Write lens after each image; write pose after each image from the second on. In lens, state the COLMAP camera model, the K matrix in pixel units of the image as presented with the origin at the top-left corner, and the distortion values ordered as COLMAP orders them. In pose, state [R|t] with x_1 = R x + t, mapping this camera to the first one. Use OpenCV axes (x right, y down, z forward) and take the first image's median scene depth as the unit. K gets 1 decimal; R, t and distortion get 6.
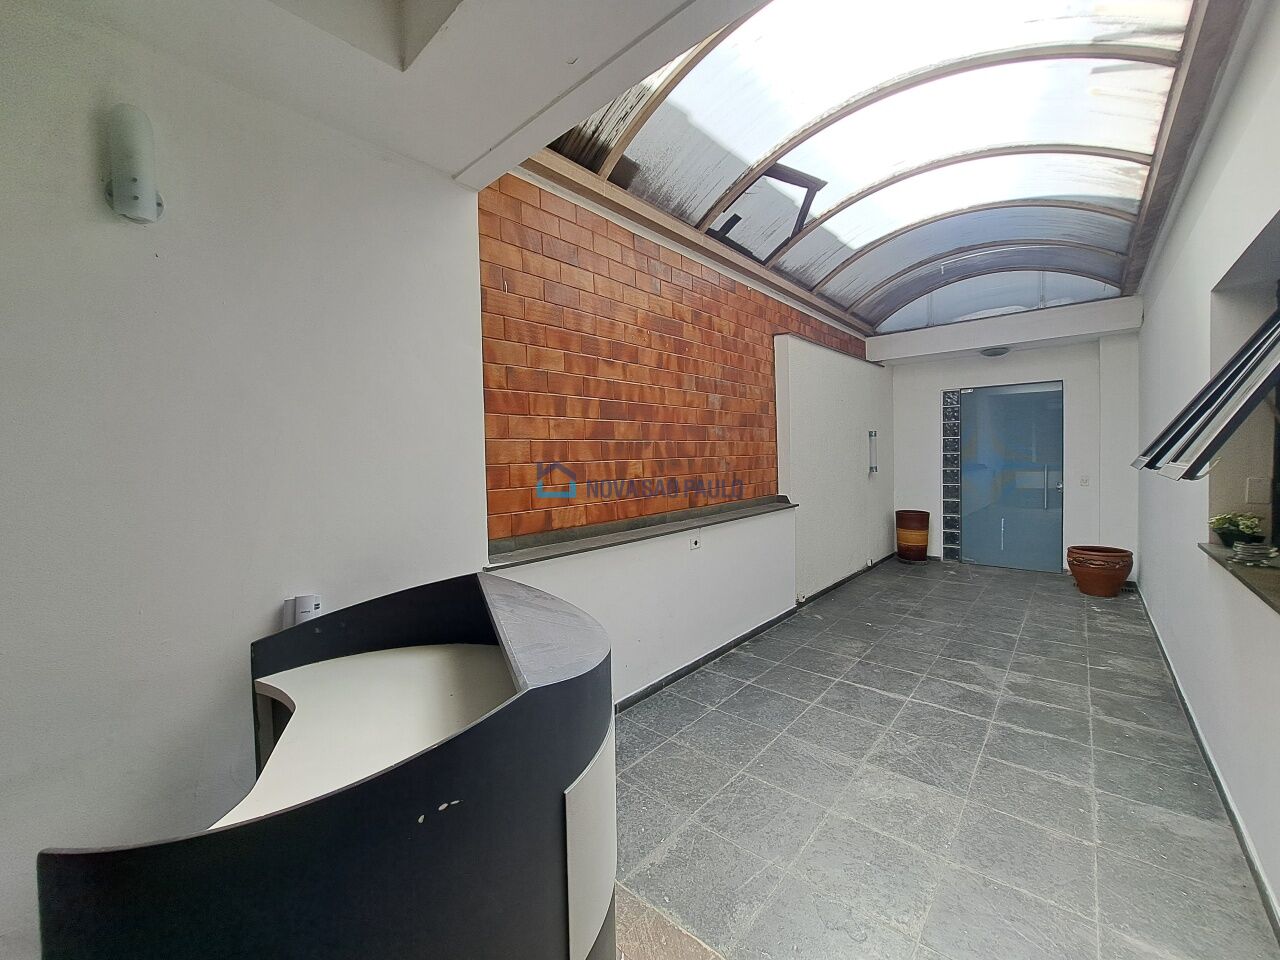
lens RADIAL K [[512.0, 0, 634.3], [0, 512.0, 471.6], [0, 0, 1]] dist [-0.014741, -0.000472]
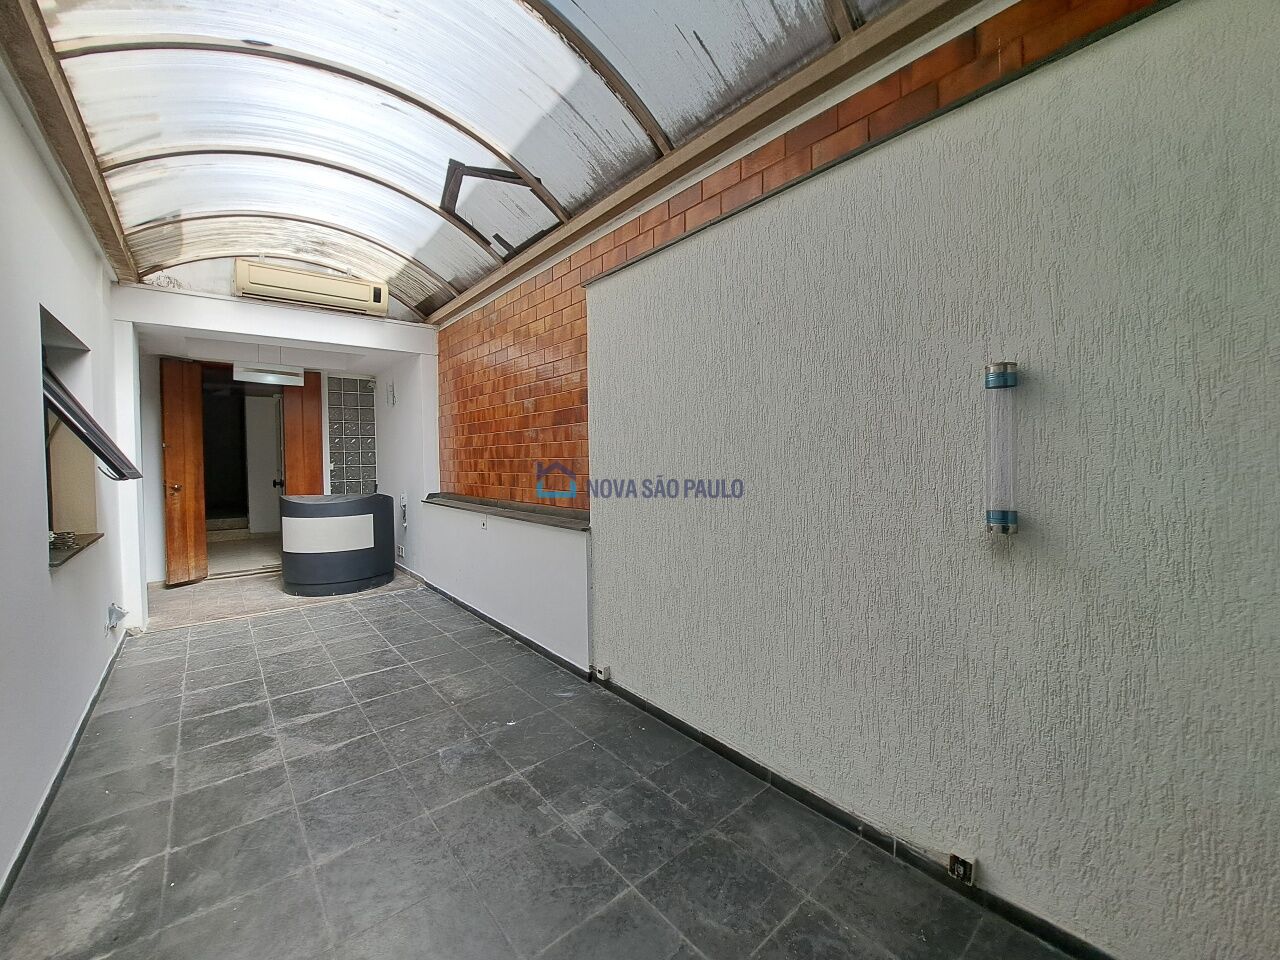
lens RADIAL K [[512.0, 0, 634.3], [0, 512.0, 471.6], [0, 0, 1]] dist [-0.014741, -0.000472]
pose [[-0.152929, 0.051462, -0.986896, 1.304636], [-0.013687, 0.998437, 0.054185, -0.069027], [0.988142, 0.021794, -0.151986, 1.536704]]
